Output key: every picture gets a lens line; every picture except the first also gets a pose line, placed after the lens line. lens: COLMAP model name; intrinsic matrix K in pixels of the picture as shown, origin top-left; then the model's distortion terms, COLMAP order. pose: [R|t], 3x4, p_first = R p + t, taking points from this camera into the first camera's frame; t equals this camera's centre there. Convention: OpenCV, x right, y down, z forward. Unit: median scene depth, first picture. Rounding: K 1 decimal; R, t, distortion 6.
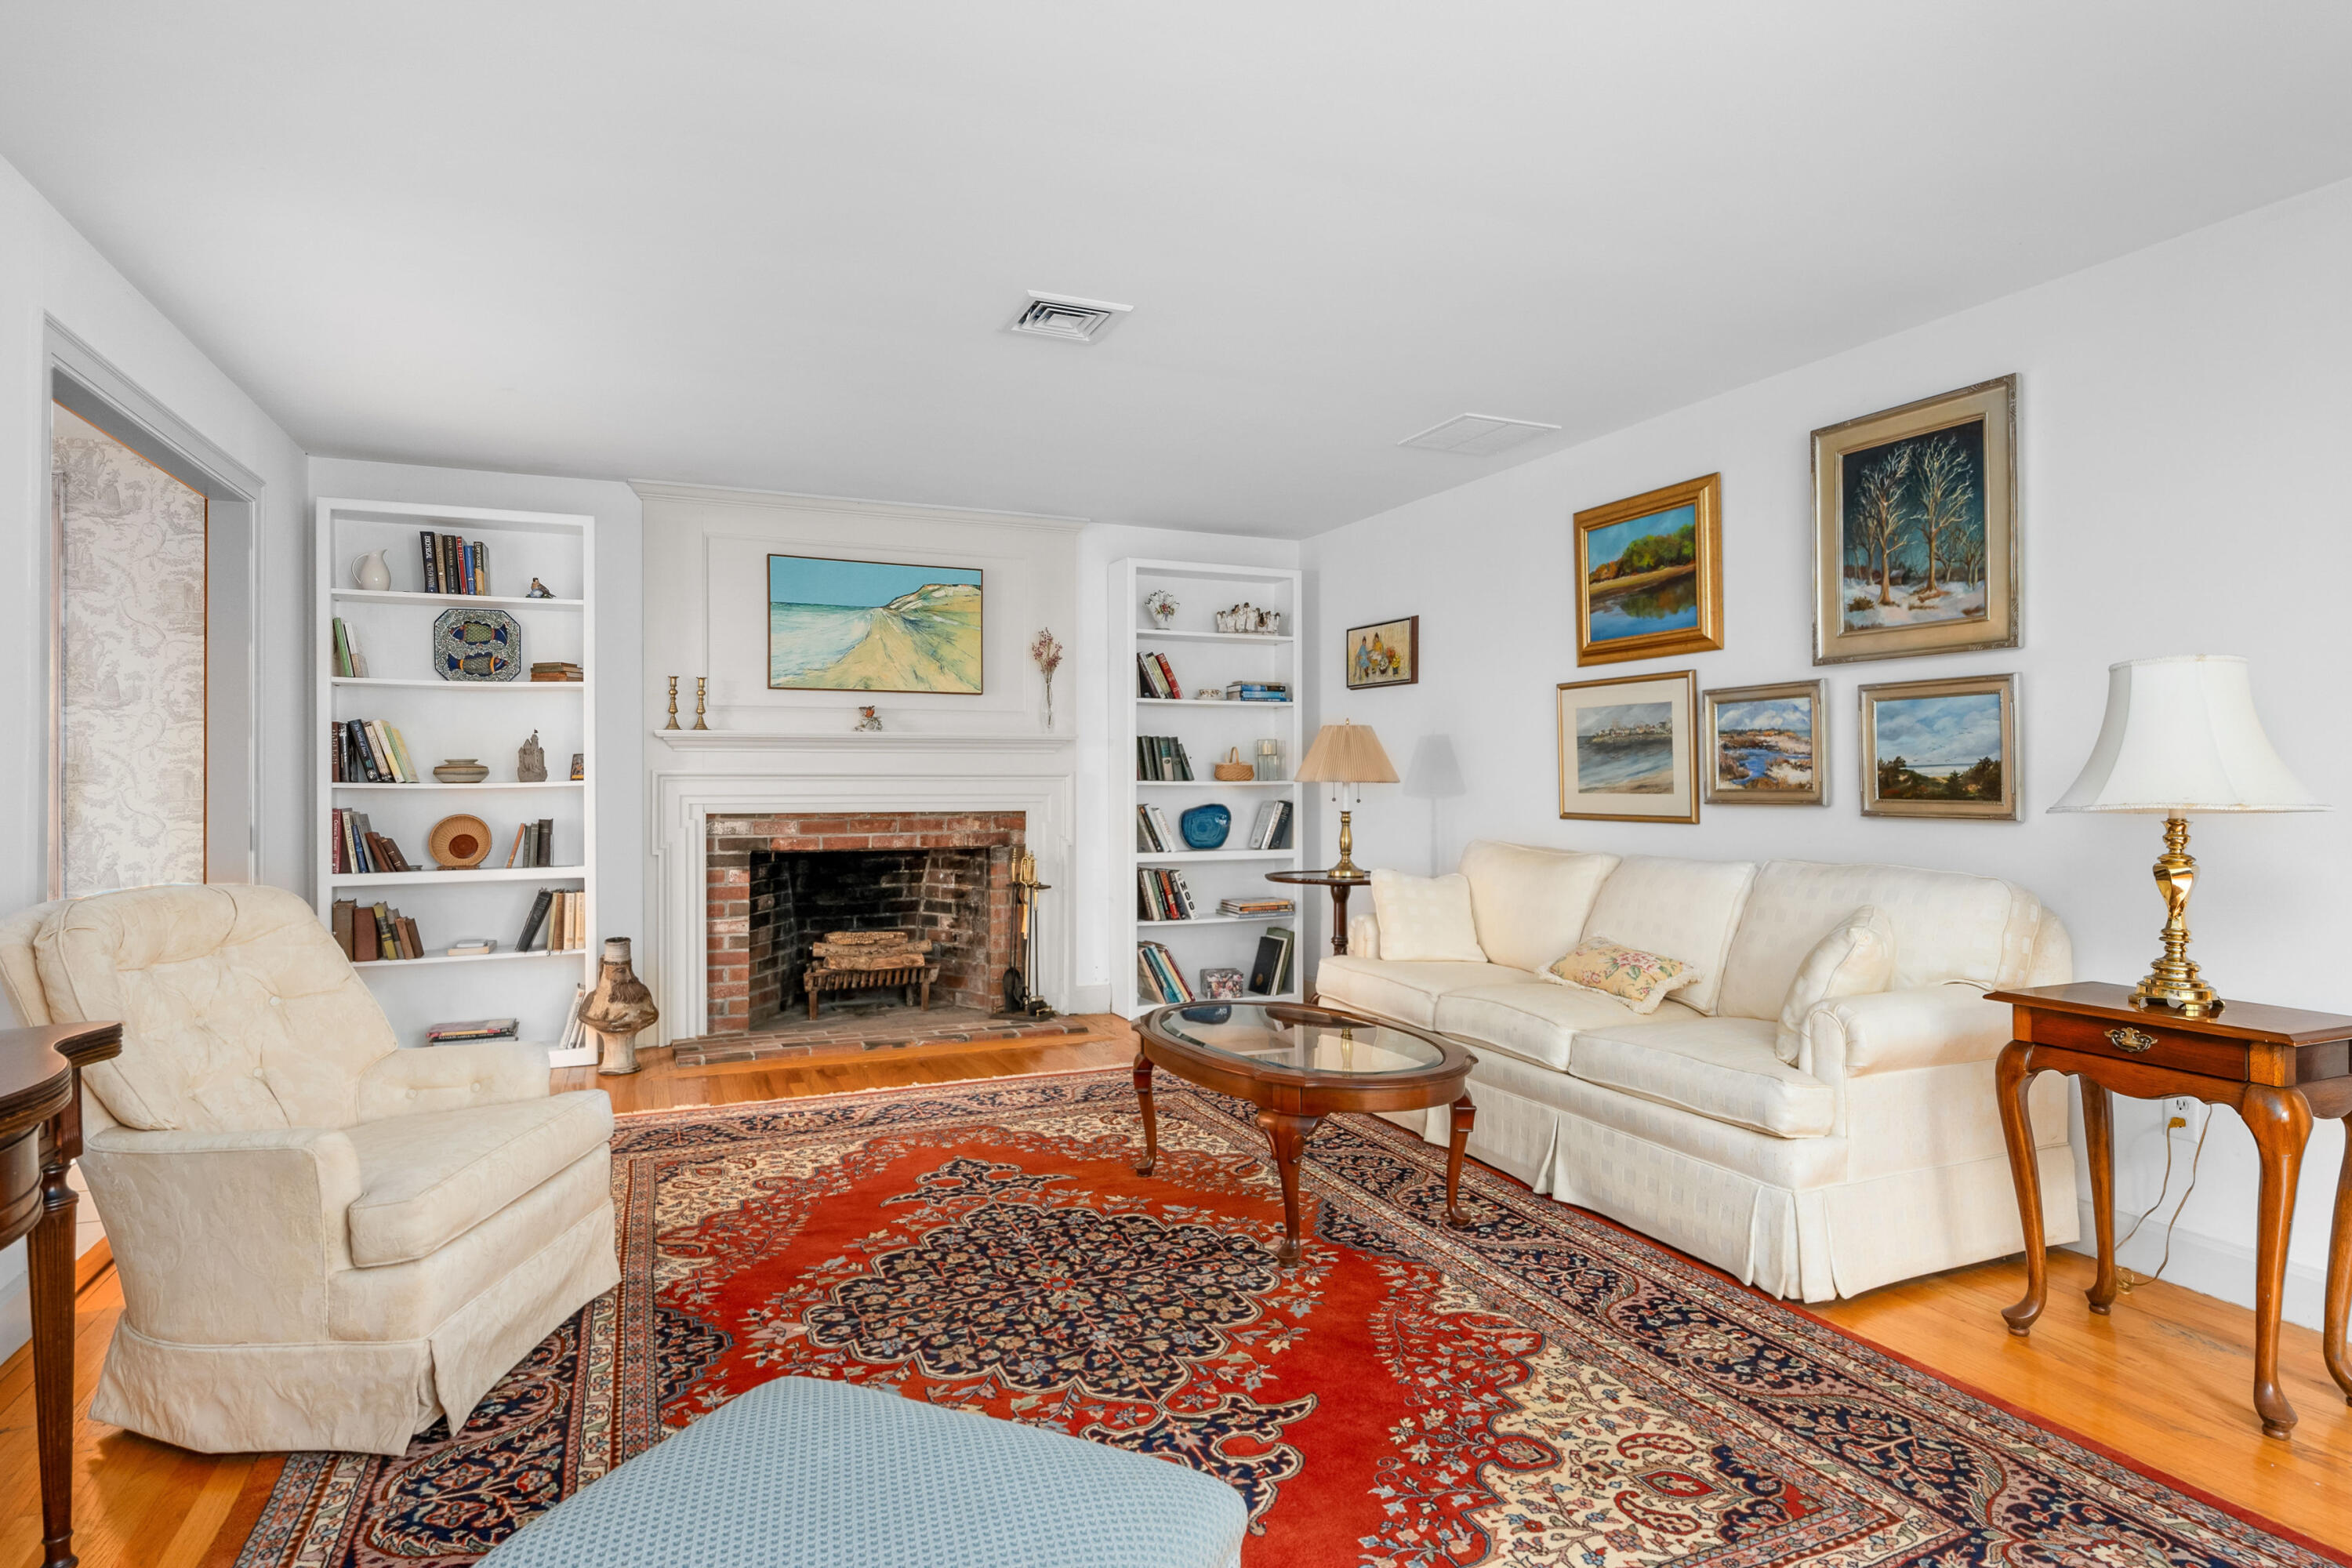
lens RADIAL K [[1266.0, 0, 1173.2], [0, 1266.0, 773.1], [0, 0, 1]] dist [-0.000456, 0.000341]
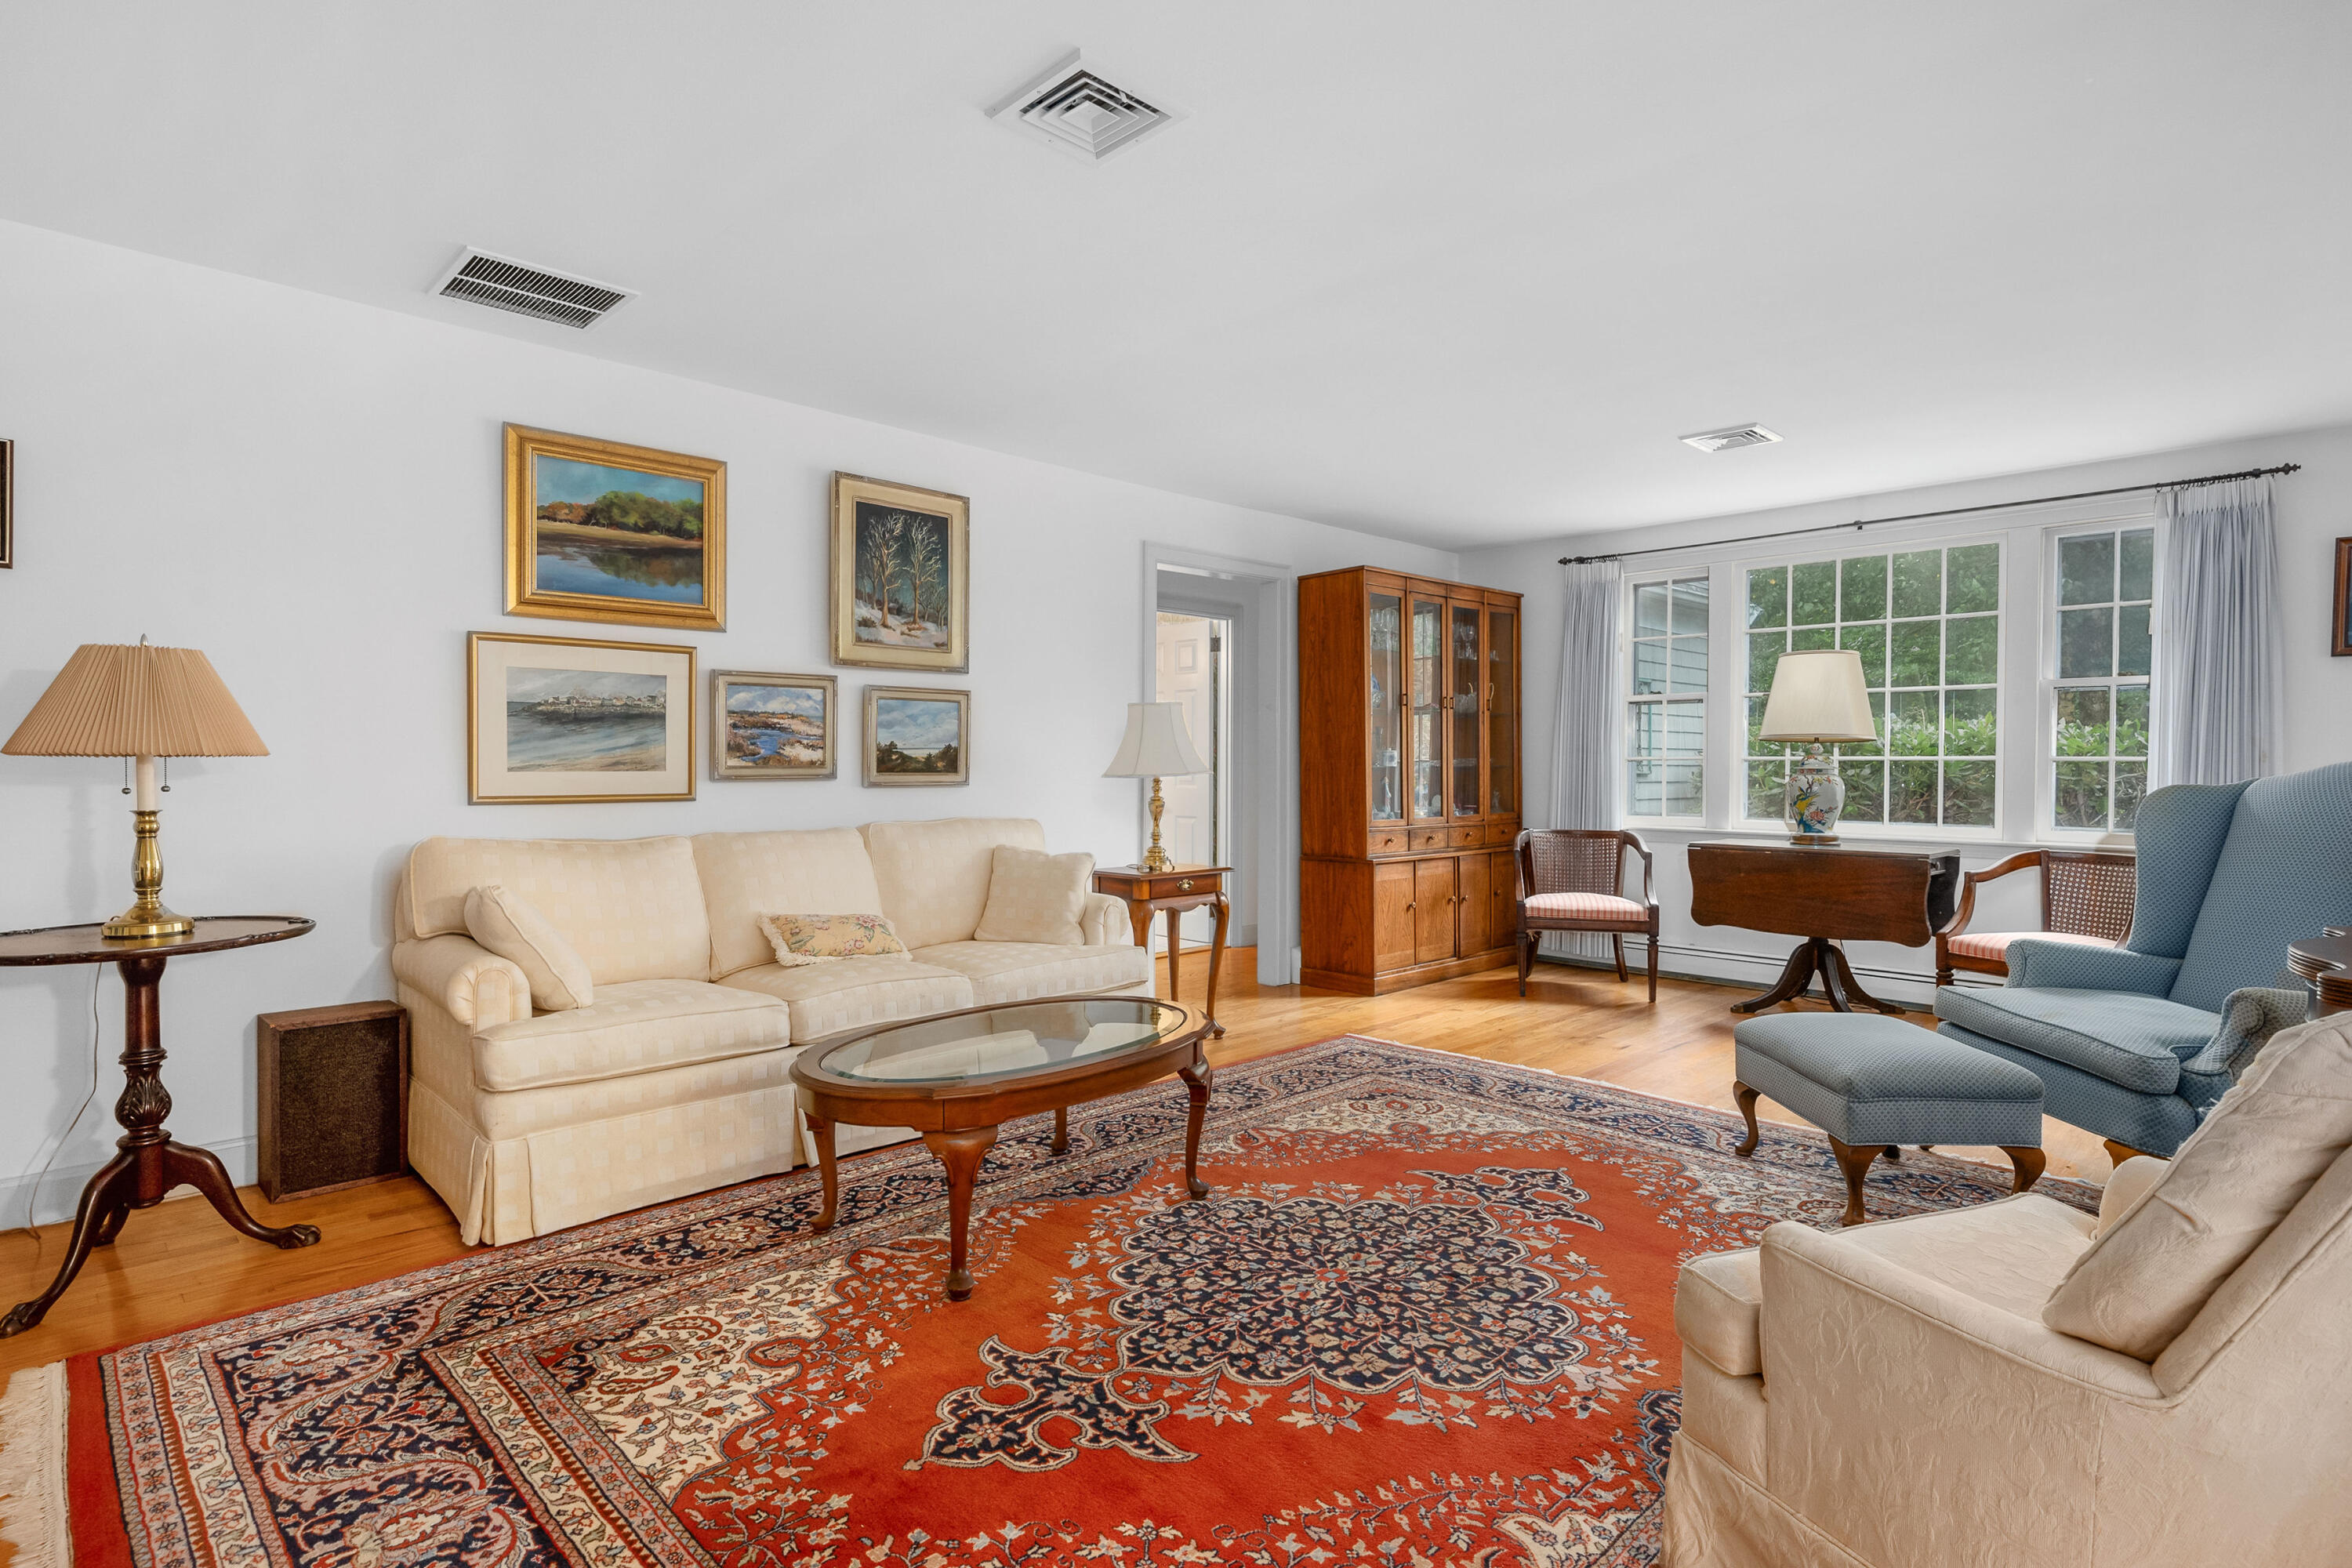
lens RADIAL K [[1180.3, 0, 1186.7], [0, 1180.3, 785.0], [0, 0, 1]] dist [0.000255, -0.000107]
pose [[-0.361354, -0.018738, 0.932240, -0.626207], [-0.011099, 0.999814, 0.015794, 0.008983], [-0.932362, -0.004640, -0.361495, 1.008607]]
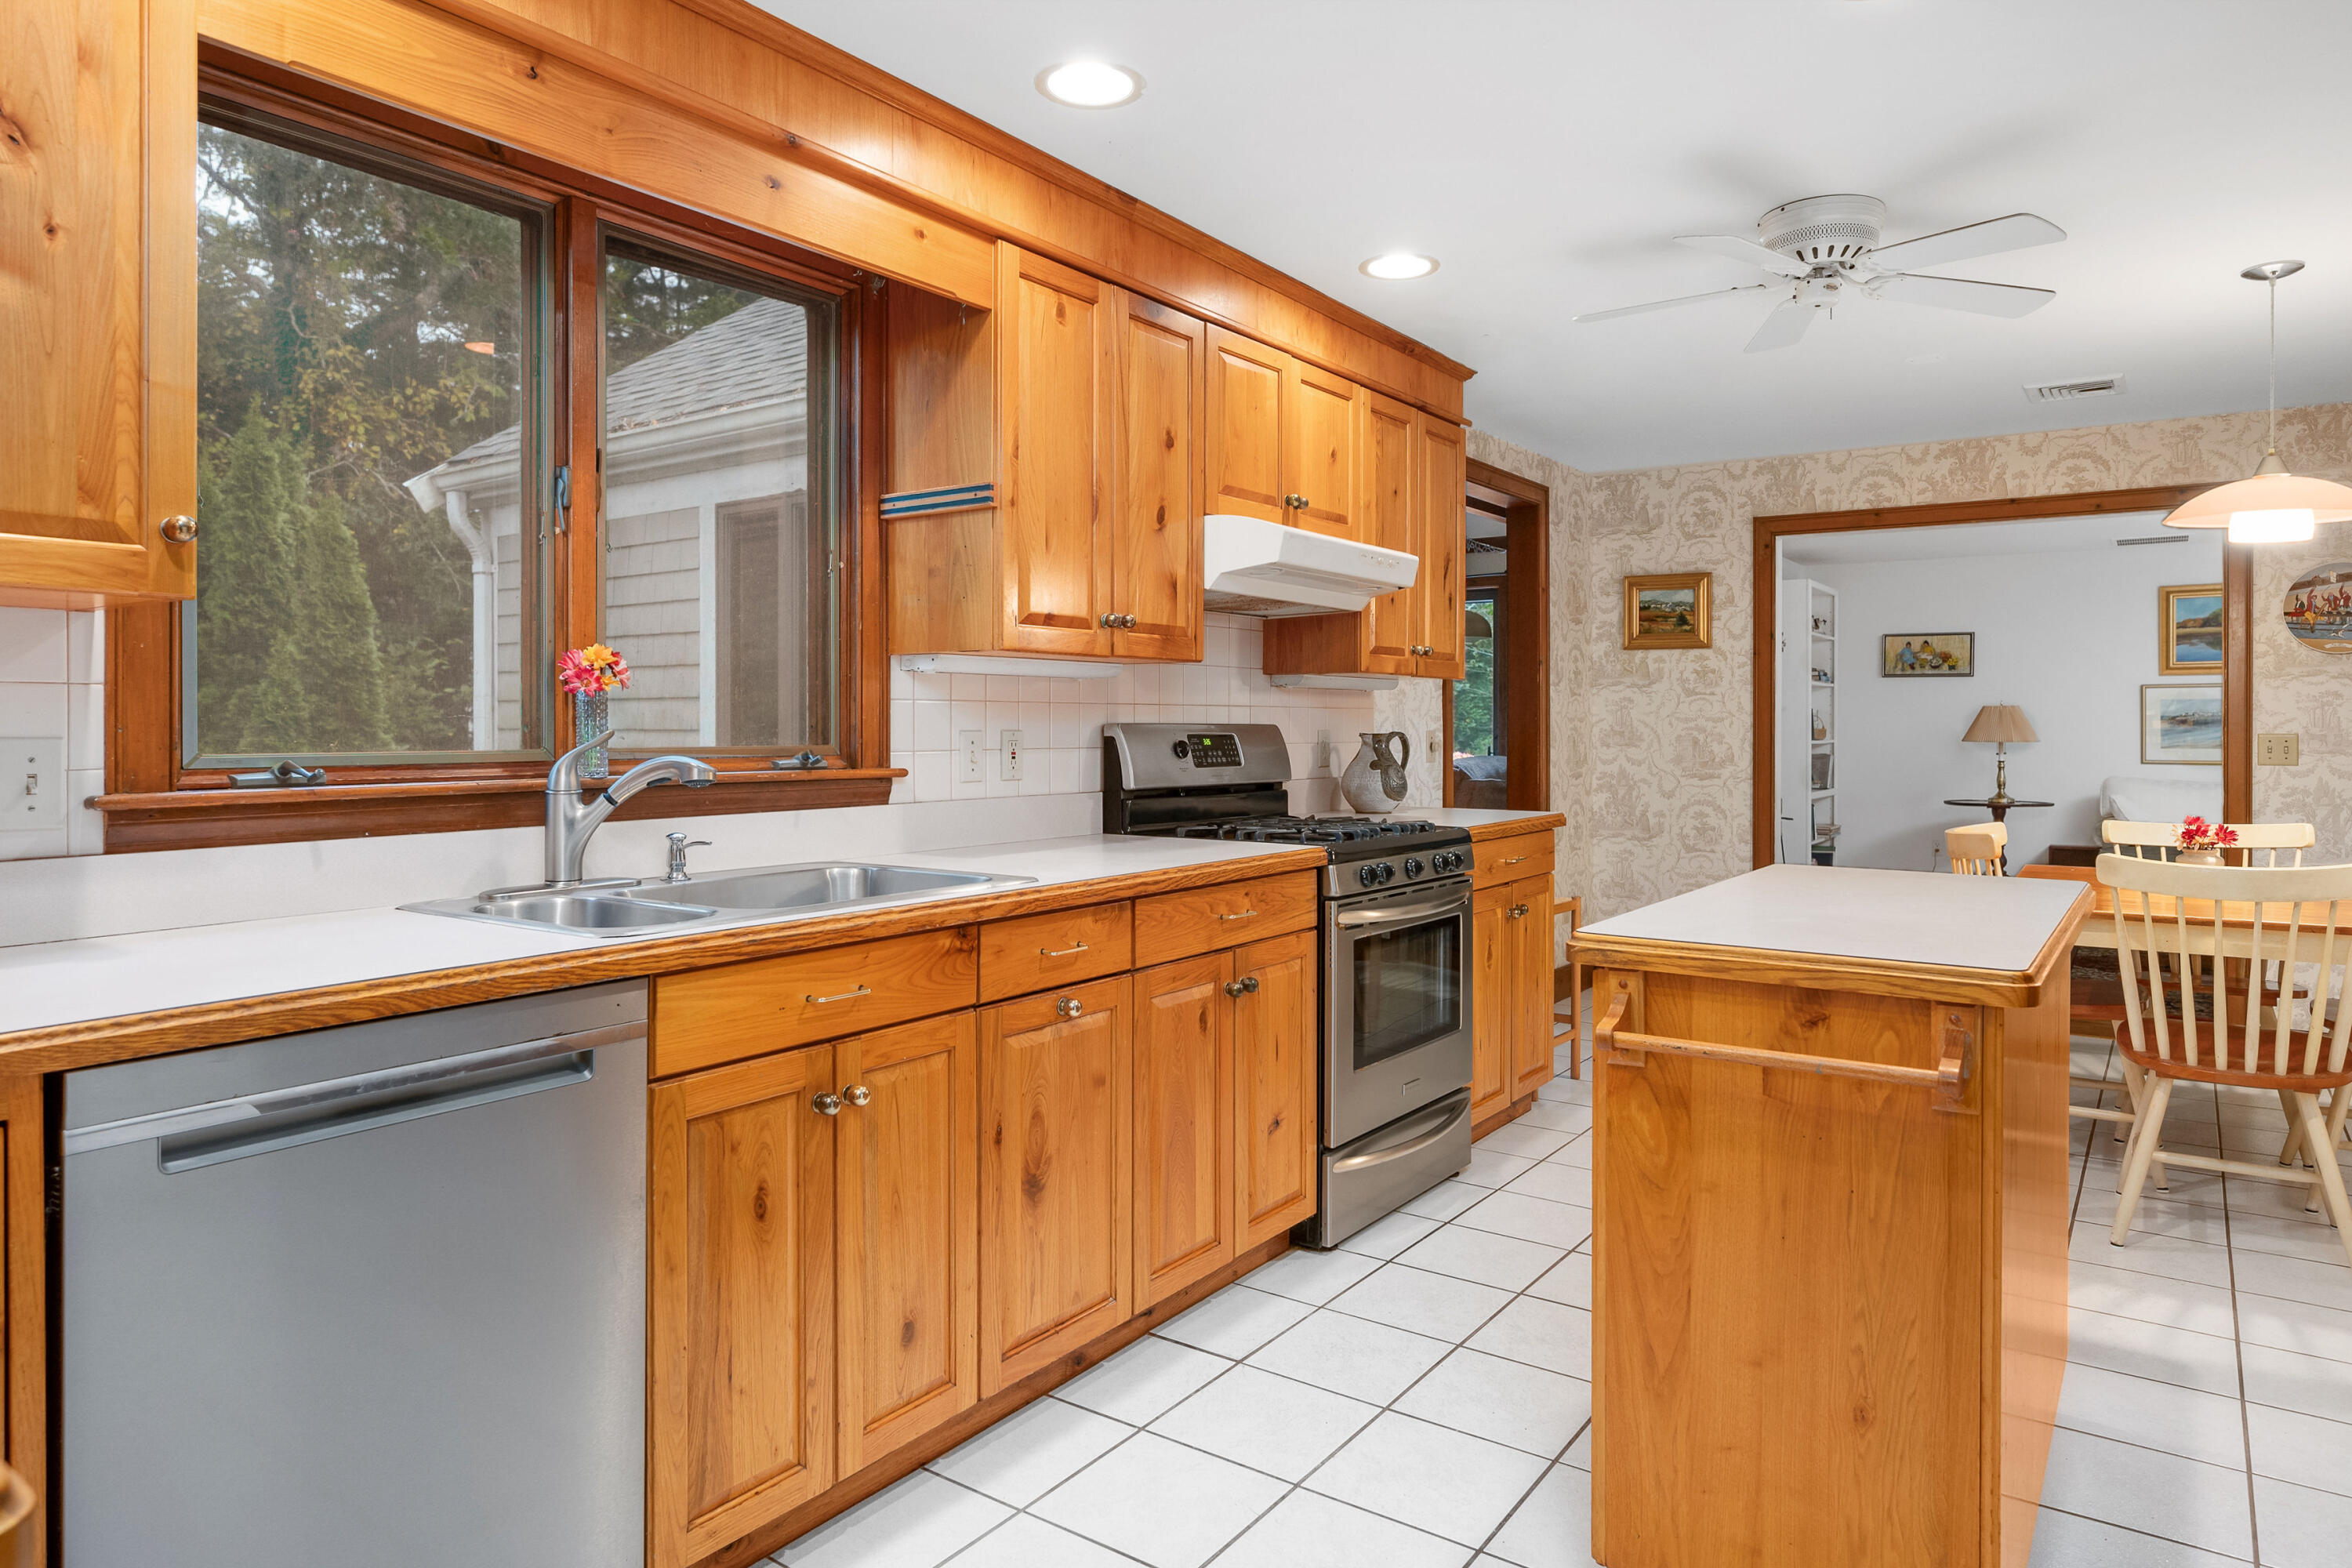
lens RADIAL K [[1384.1, 0, 1181.5], [0, 1384.1, 729.3], [0, 0, 1]] dist [-0.004549, -0.001717]
pose [[0.850029, 0.002728, 0.526729, -2.096726], [-0.005761, 0.999975, 0.004117, -0.012433], [-0.526705, -0.006534, 0.850023, 0.121509]]
